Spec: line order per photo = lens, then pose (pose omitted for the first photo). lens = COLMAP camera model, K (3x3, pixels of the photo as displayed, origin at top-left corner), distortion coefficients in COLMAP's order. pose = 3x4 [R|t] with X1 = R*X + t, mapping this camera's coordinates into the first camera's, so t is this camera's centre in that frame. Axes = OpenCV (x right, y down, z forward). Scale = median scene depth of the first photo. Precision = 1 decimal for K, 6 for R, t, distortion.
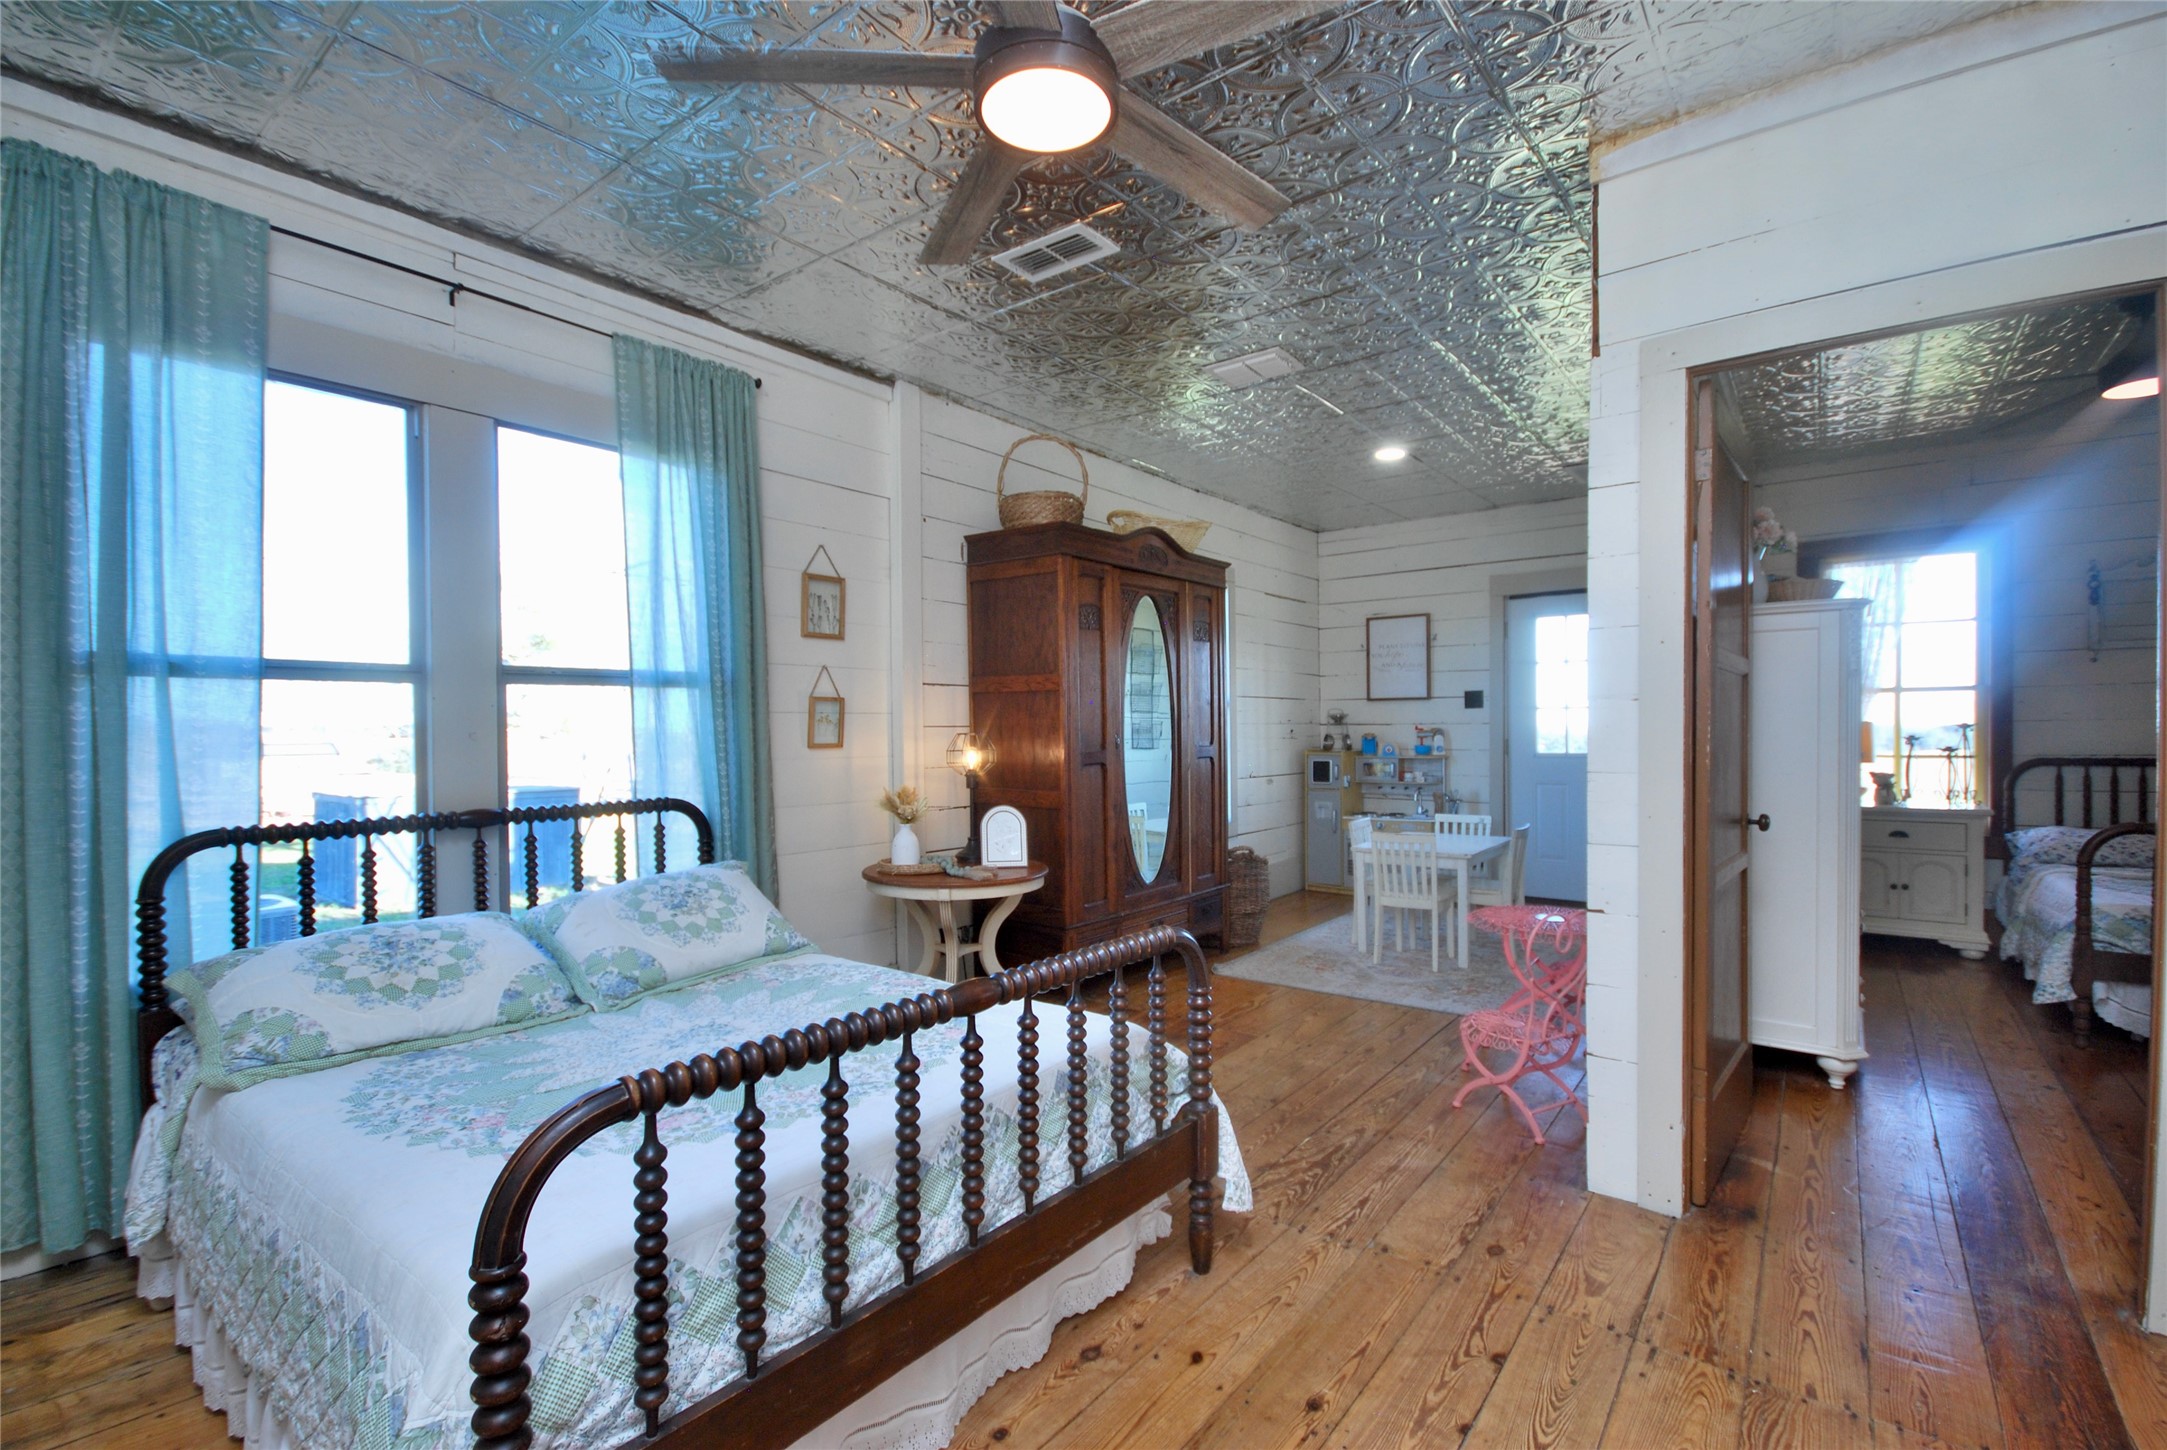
lens RADIAL K [[943.2, 0, 1092.0], [0, 943.2, 744.0], [0, 0, 1]] dist [0.015345, -0.013301]
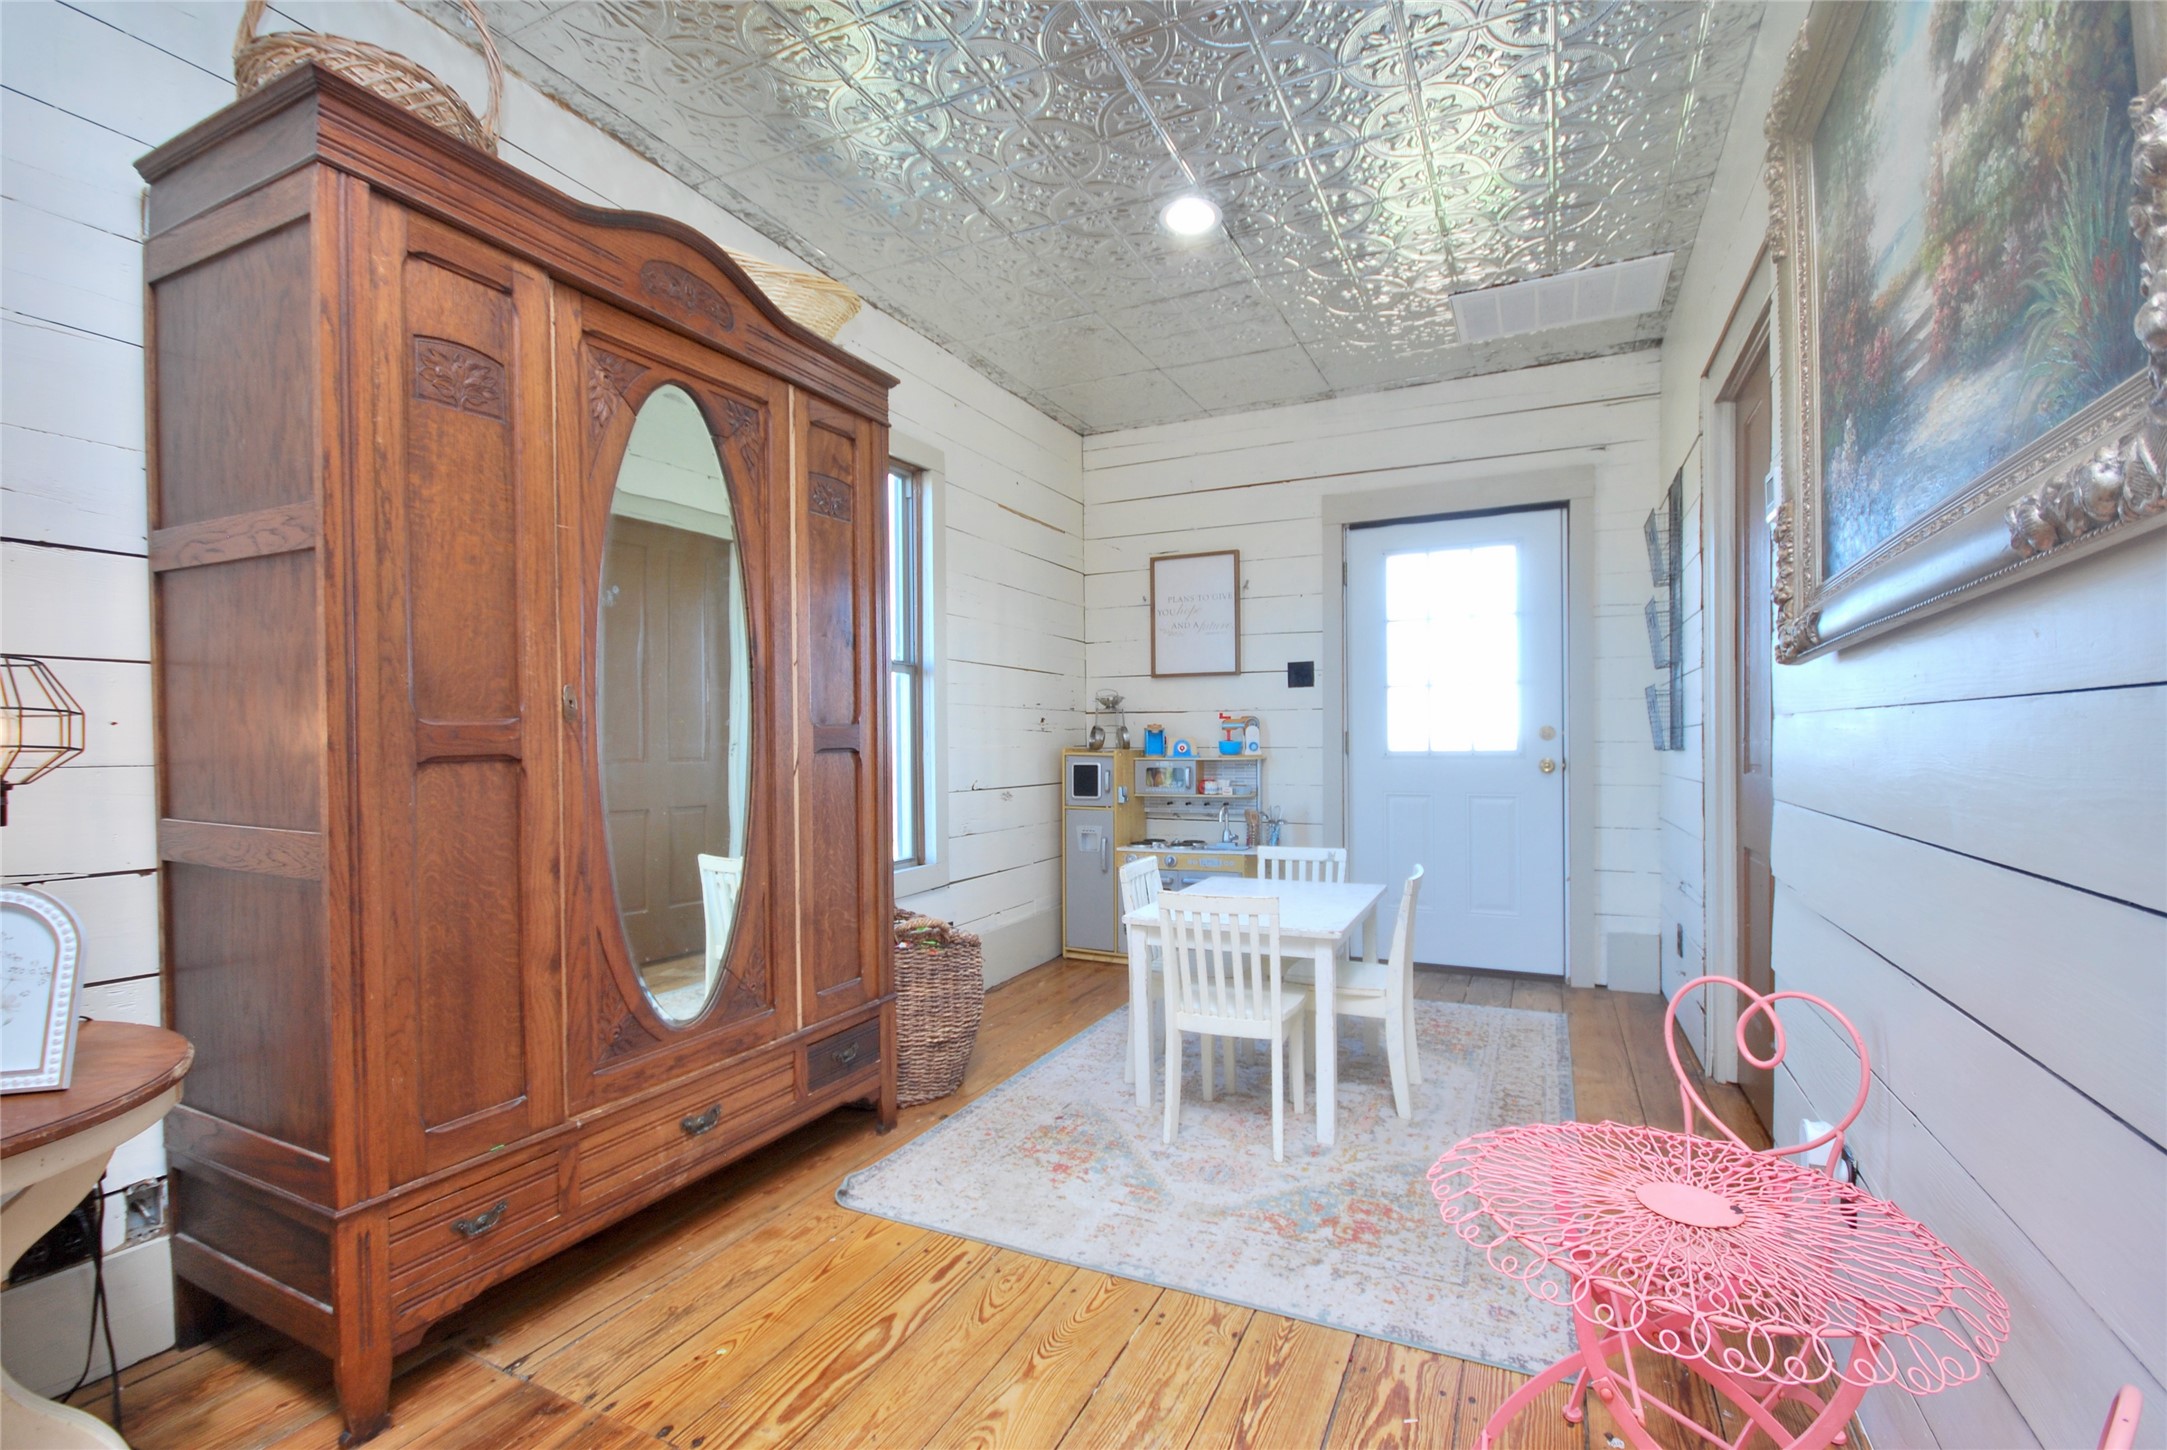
lens RADIAL K [[943.2, 0, 1092.0], [0, 943.2, 744.0], [0, 0, 1]] dist [0.015345, -0.013301]
pose [[0.975761, 0.003736, 0.218806, 0.129039], [-0.000230, 0.999871, -0.016043, 0.017609], [-0.218838, 0.015604, 0.975636, 0.443552]]
